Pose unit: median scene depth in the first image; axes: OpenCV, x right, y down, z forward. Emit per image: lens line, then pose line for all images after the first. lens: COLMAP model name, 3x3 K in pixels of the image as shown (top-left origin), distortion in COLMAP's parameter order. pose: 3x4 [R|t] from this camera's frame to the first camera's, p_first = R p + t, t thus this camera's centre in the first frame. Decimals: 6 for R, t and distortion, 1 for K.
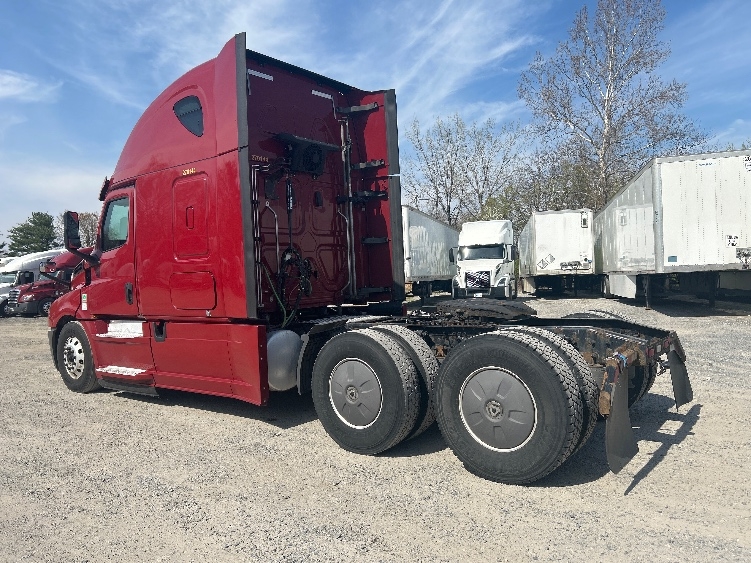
lens RADIAL K [[607.1, 0, 375.5], [0, 607.1, 281.5], [0, 0, 1]] dist [0.016933, -0.002852]
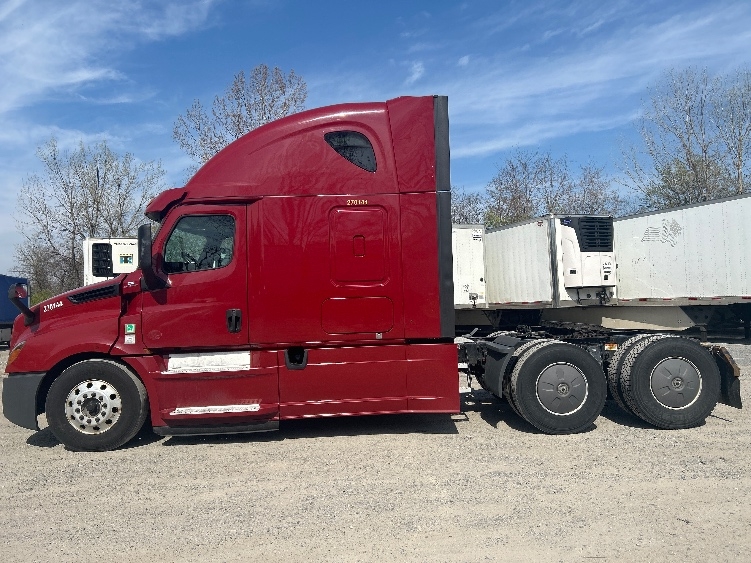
lens RADIAL K [[638.2, 0, 361.1], [0, 638.2, 261.8], [0, 0, 1]] dist [0.036829, -0.004364]
pose [[0.737489, 0.059642, 0.672720, -0.118041], [0.012511, 0.994716, -0.101904, 0.004086], [-0.675243, 0.083569, 0.732846, 0.021373]]
